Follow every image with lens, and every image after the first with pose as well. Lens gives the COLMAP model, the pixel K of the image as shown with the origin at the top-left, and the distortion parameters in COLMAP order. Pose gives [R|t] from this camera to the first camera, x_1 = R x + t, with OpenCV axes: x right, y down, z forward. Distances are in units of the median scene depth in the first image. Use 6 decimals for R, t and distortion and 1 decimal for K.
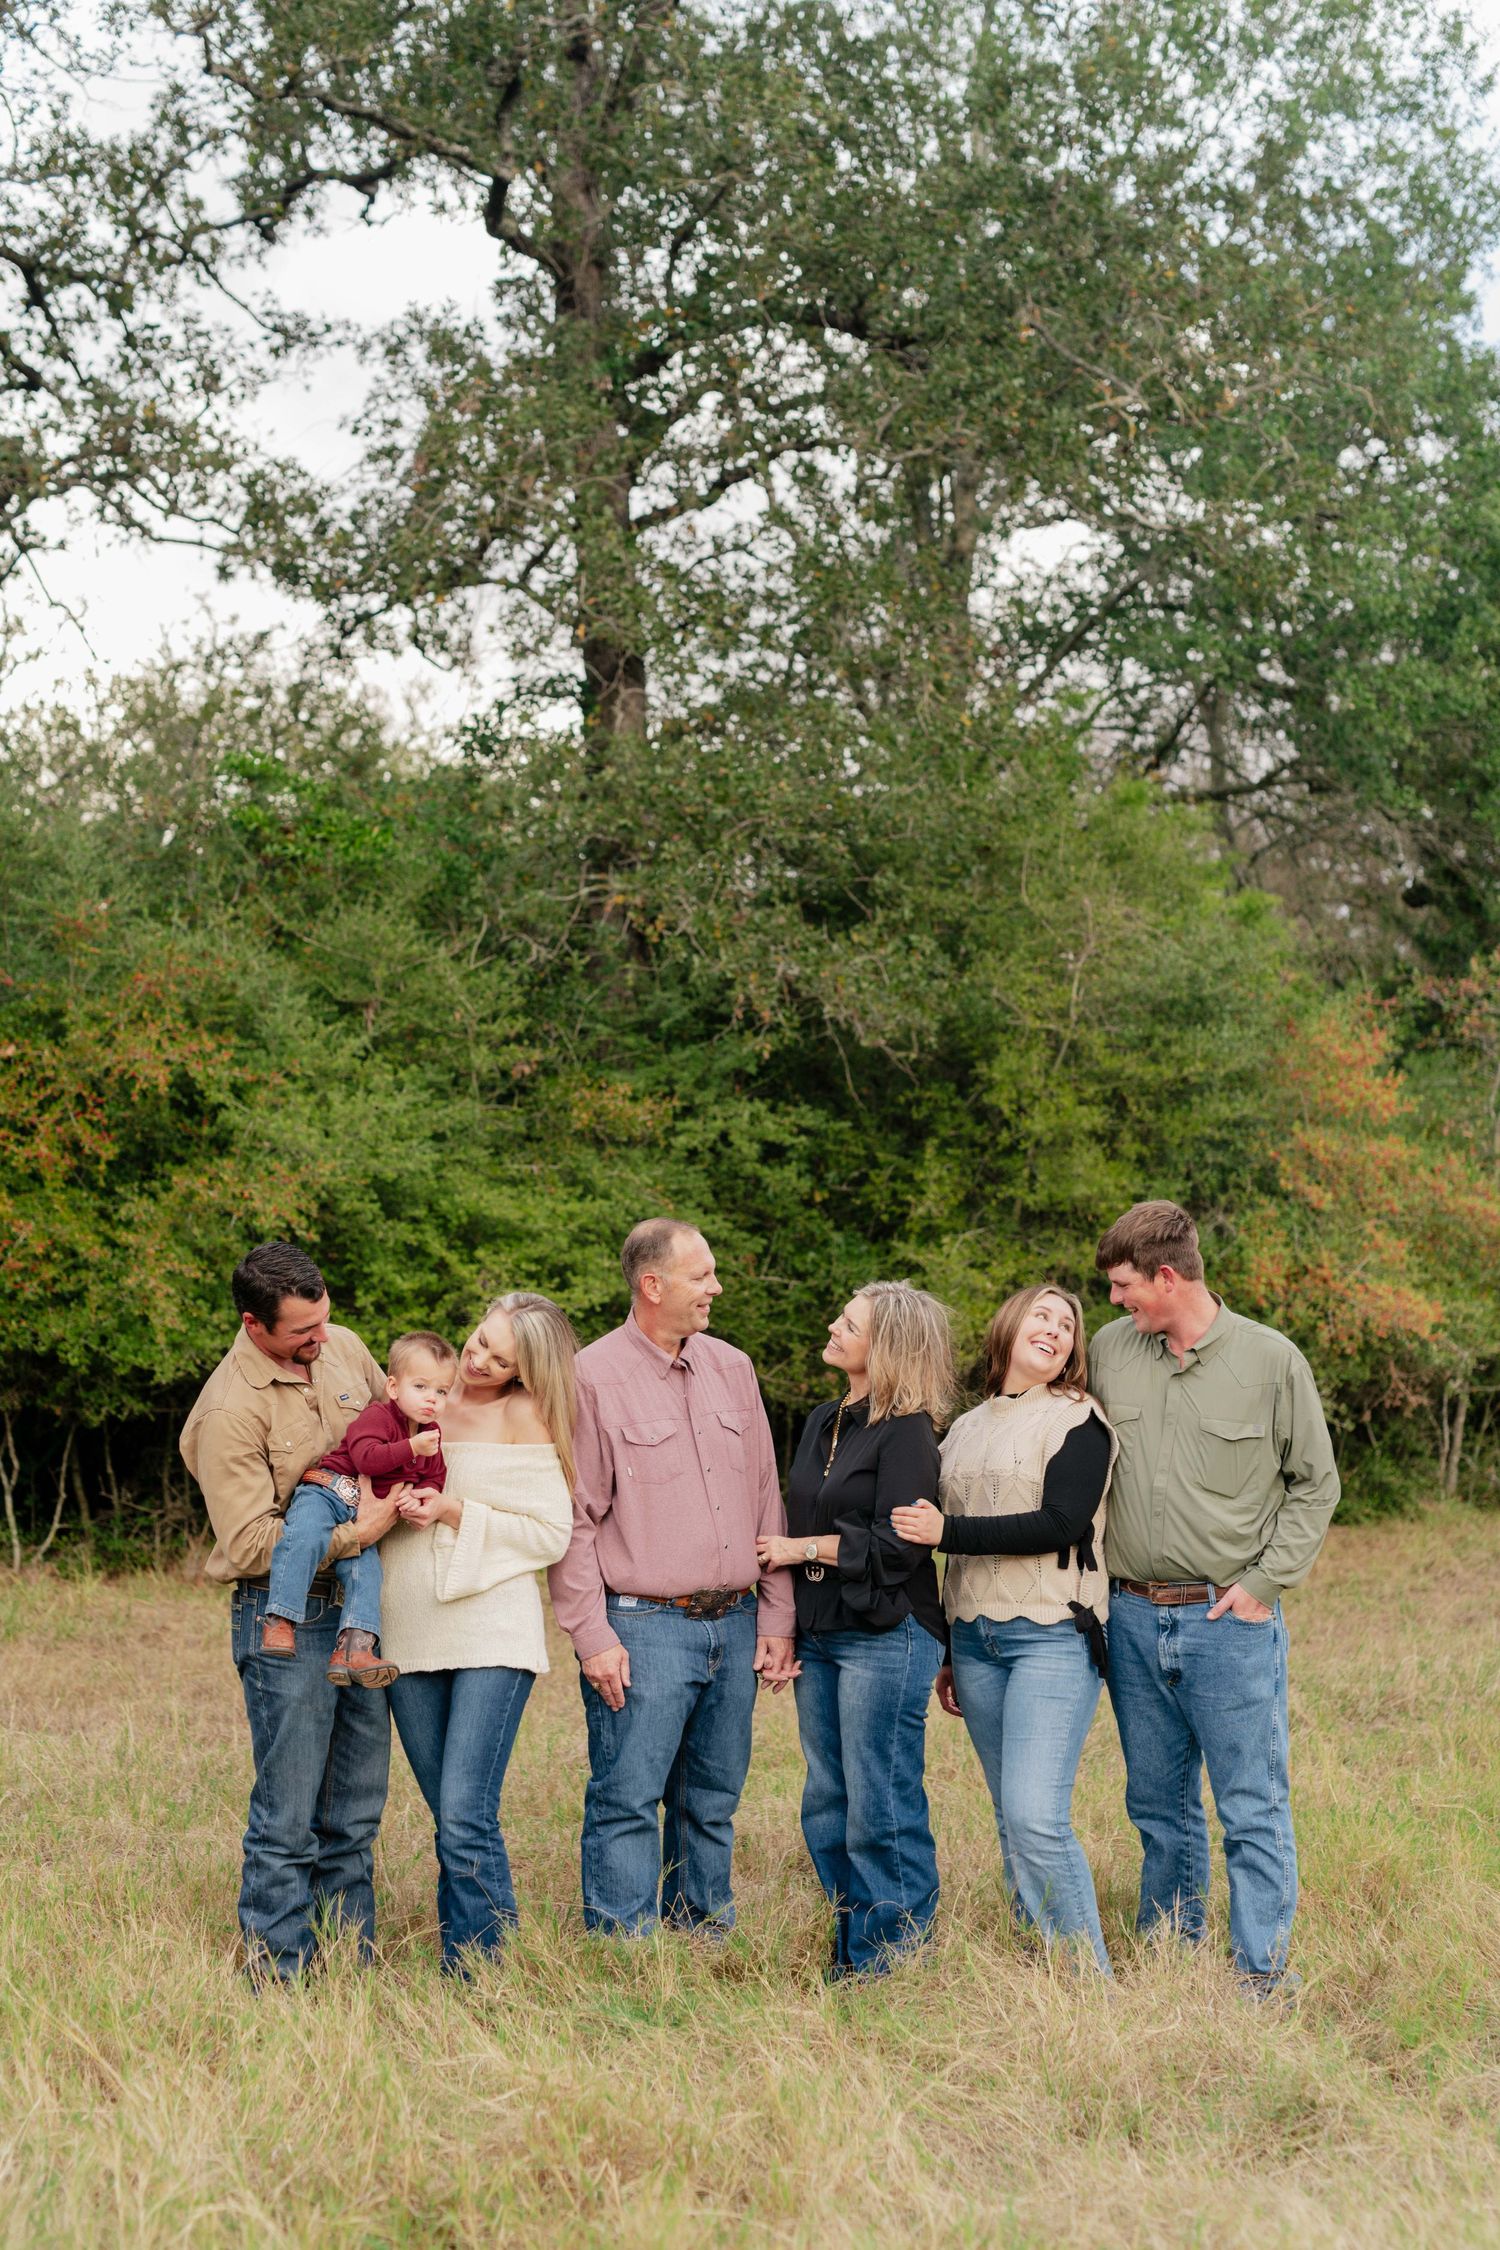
lens RADIAL K [[3549.0, 0, 837.2], [0, 3549.0, 1207.6], [0, 0, 1]] dist [-0.029810, 0.000000]
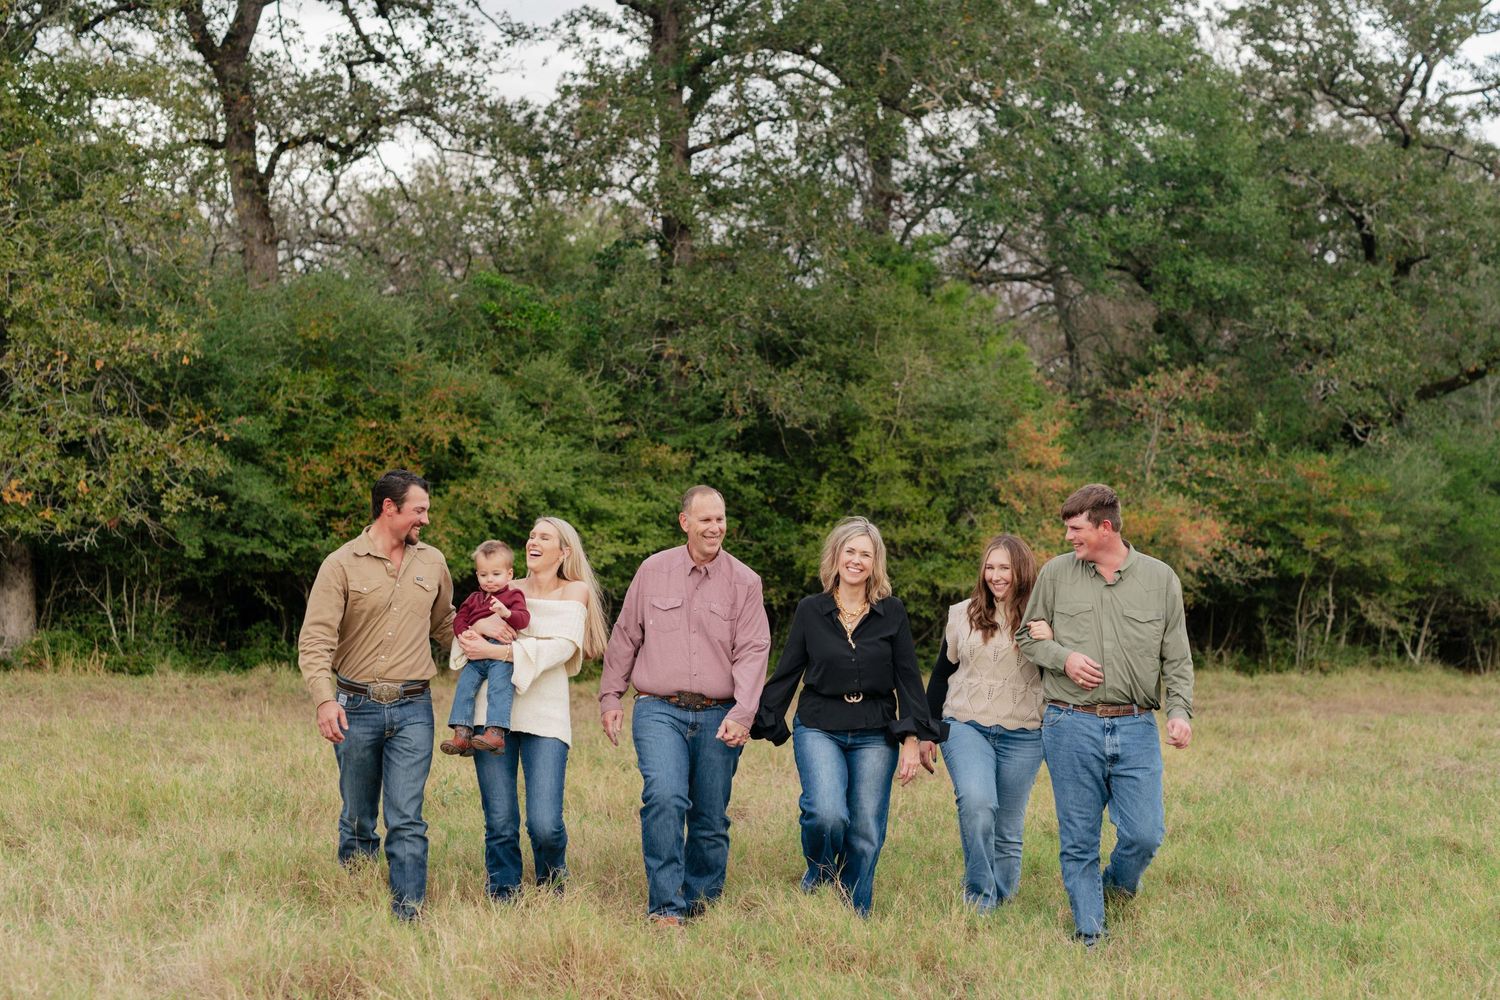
lens RADIAL K [[2416.9, 0, 759.1], [0, 2416.9, 500.6], [0, 0, 1]] dist [-0.049623, 0.000000]
pose [[0.998527, 0.021550, -0.049786, 0.051233], [-0.021392, 0.999764, 0.003713, -0.007264], [0.049855, -0.002643, 0.998753, -0.320970]]
